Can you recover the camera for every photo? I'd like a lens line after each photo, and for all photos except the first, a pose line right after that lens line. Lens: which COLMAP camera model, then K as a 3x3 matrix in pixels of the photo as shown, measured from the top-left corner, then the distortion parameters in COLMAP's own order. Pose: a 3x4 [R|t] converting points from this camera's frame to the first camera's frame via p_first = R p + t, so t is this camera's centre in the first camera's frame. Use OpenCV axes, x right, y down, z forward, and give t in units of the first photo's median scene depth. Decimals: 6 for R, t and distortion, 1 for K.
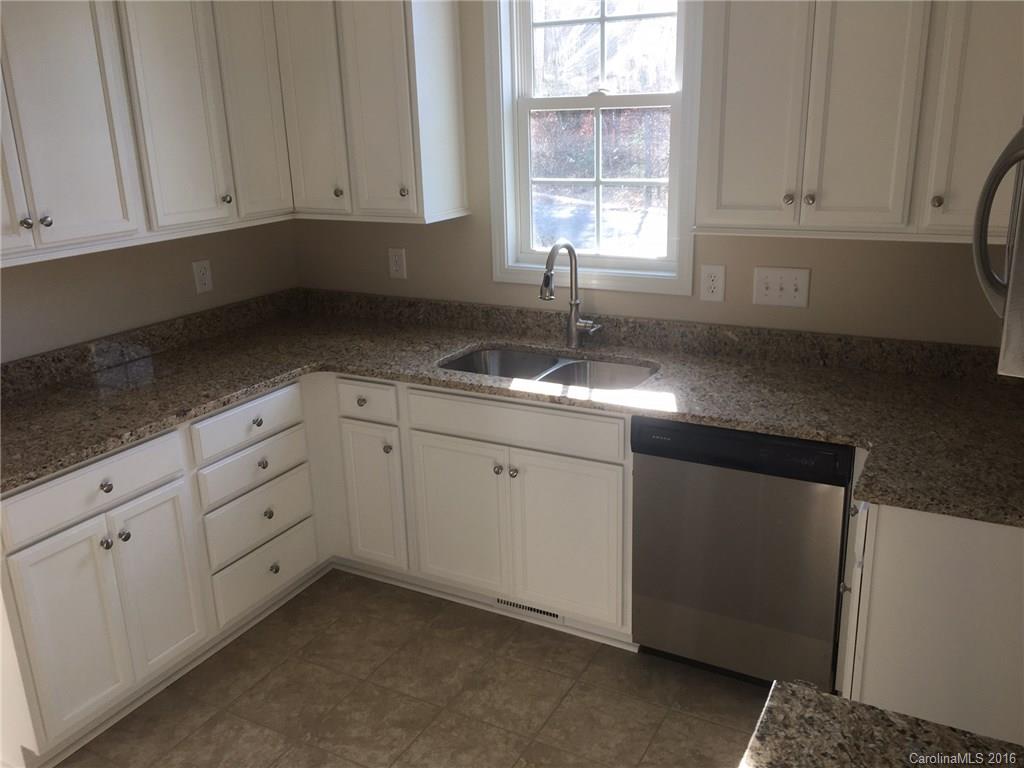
lens RADIAL K [[857.5, 0, 512.0], [0, 857.5, 384.0], [0, 0, 1]] dist [-0.012105, -0.002858]
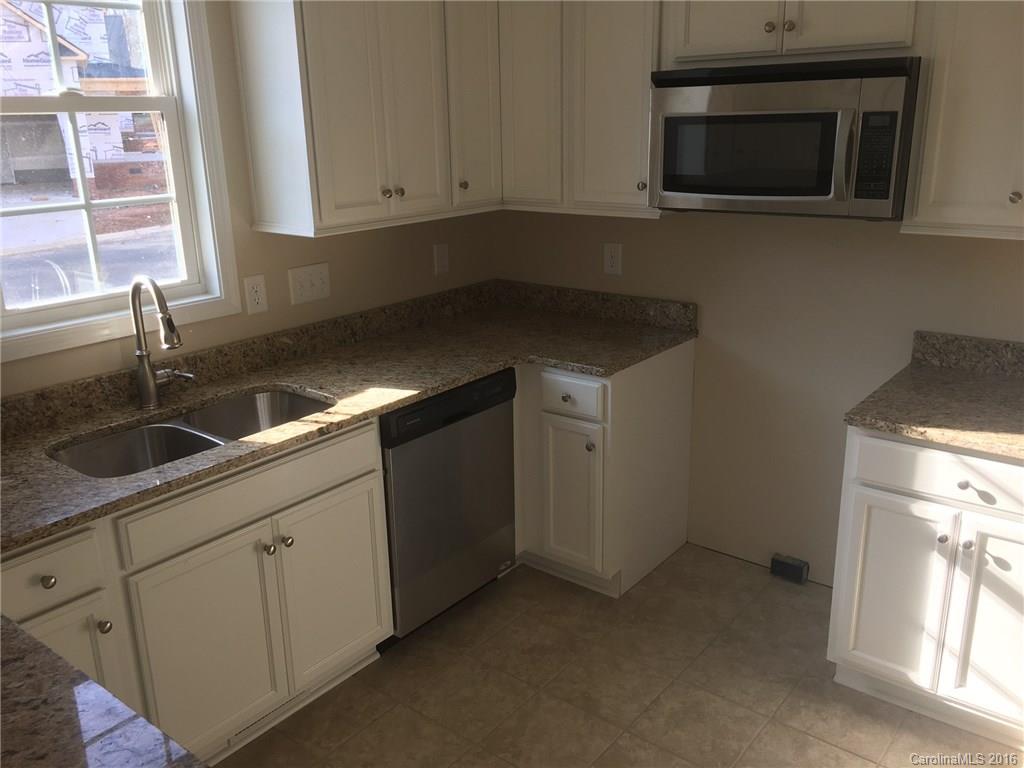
lens RADIAL K [[857.5, 0, 512.0], [0, 857.5, 384.0], [0, 0, 1]] dist [-0.012105, -0.002858]
pose [[0.156678, -0.262850, 0.952030, -0.710610], [0.304363, 0.929872, 0.206643, -0.143186], [-0.939583, 0.257386, 0.225692, 0.562919]]
